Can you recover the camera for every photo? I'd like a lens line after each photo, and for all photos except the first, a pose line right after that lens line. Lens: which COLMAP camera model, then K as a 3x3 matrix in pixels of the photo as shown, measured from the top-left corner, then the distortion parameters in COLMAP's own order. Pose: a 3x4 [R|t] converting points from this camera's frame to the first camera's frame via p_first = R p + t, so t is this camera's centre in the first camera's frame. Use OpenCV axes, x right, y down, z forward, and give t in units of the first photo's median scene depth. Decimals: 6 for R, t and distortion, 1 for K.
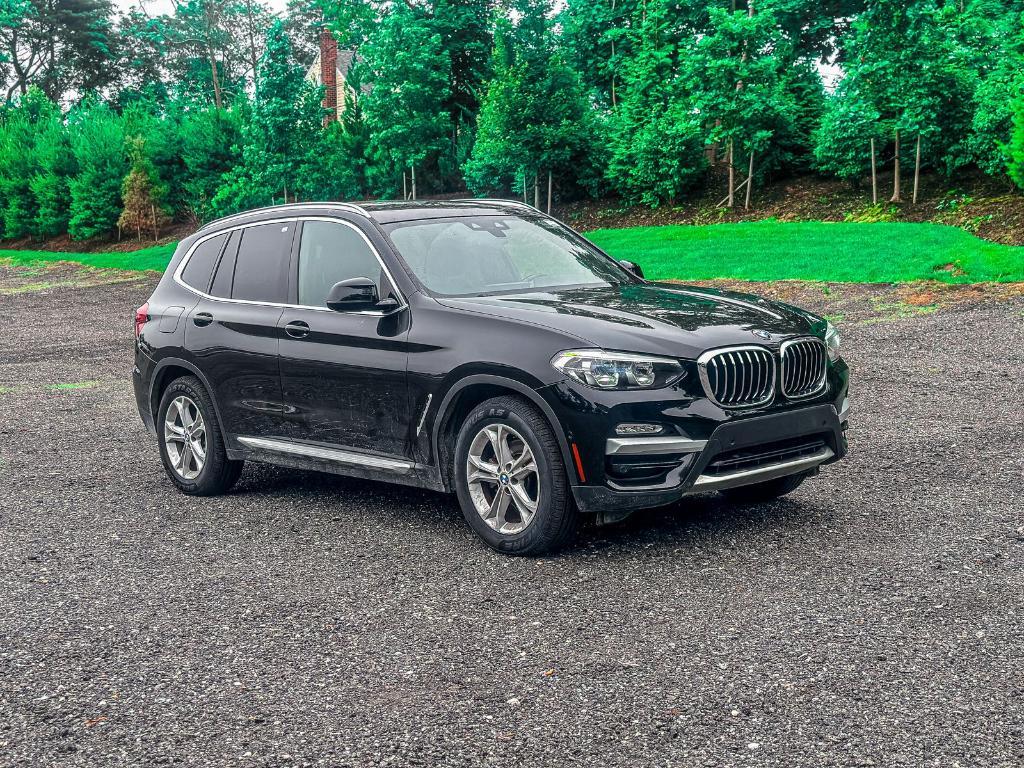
lens RADIAL K [[1424.8, 0, 512.0], [0, 1424.8, 384.0], [0, 0, 1]] dist [0.182016, -0.283313]
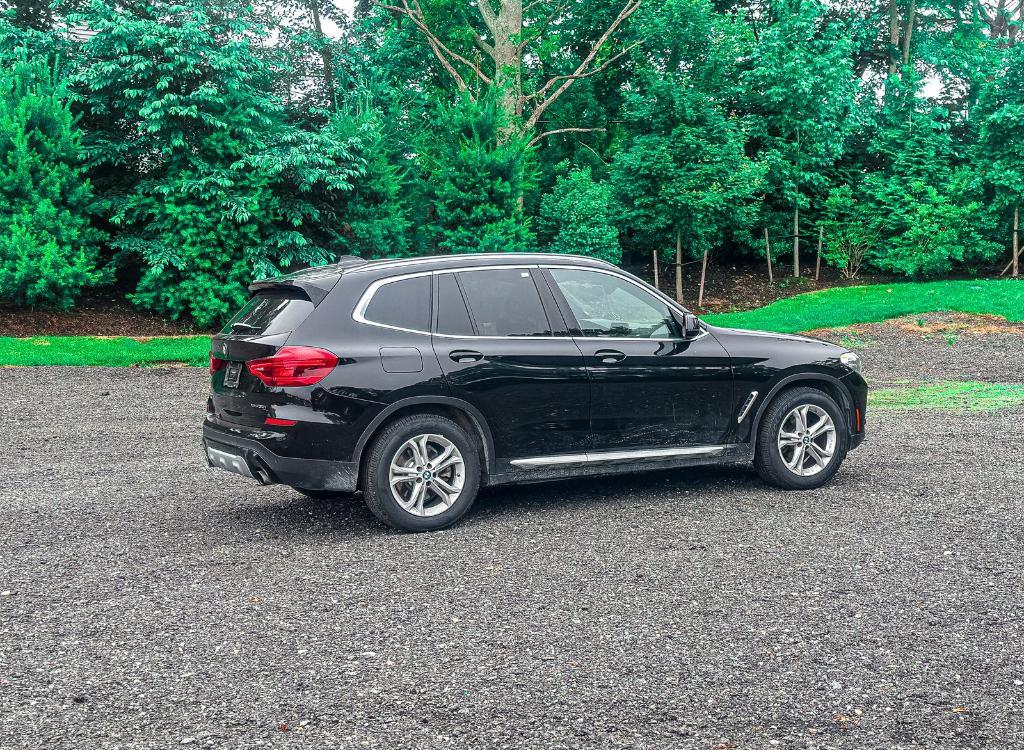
lens RADIAL K [[1444.8, 0, 523.0], [0, 1444.8, 380.6], [0, 0, 1]] dist [0.228298, -0.395636]
pose [[0.229041, -0.019295, 0.973226, -0.396340], [0.105536, 0.994402, -0.005122, -0.005455], [-0.967679, 0.103883, 0.229795, 0.230571]]
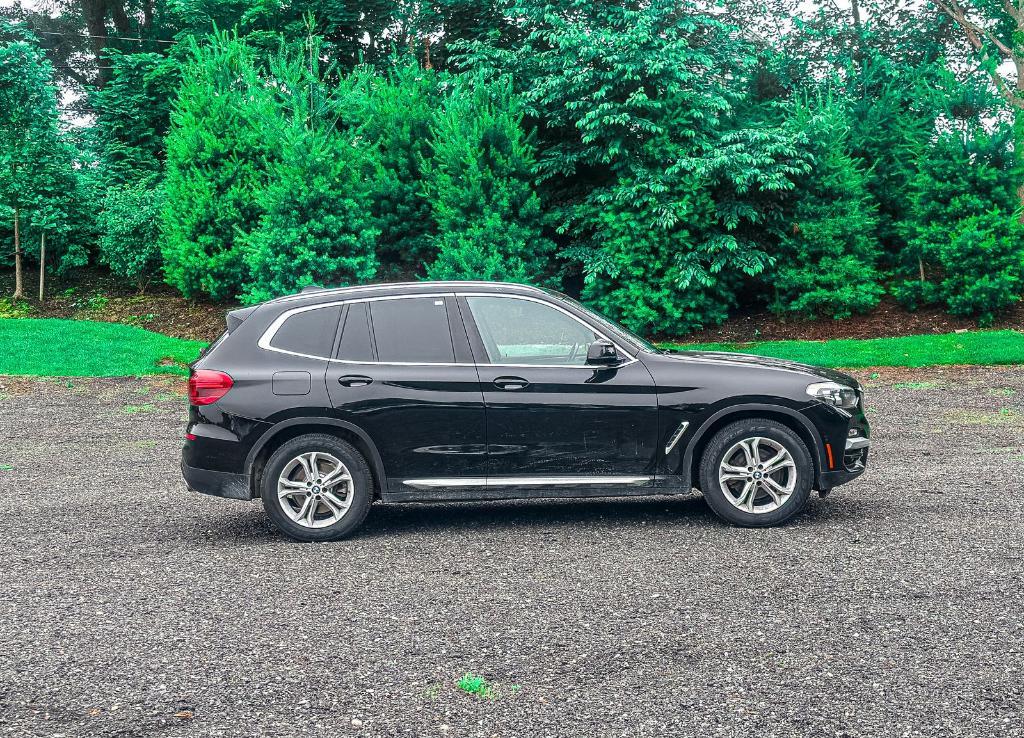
lens RADIAL K [[1599.4, 0, 524.8], [0, 1599.4, 400.4], [0, 0, 1]] dist [0.171522, -0.102979]
pose [[0.666186, -0.018436, 0.745558, -0.340127], [0.070261, 0.996800, -0.038133, 0.008941], [-0.742469, 0.077787, 0.665349, 0.021657]]
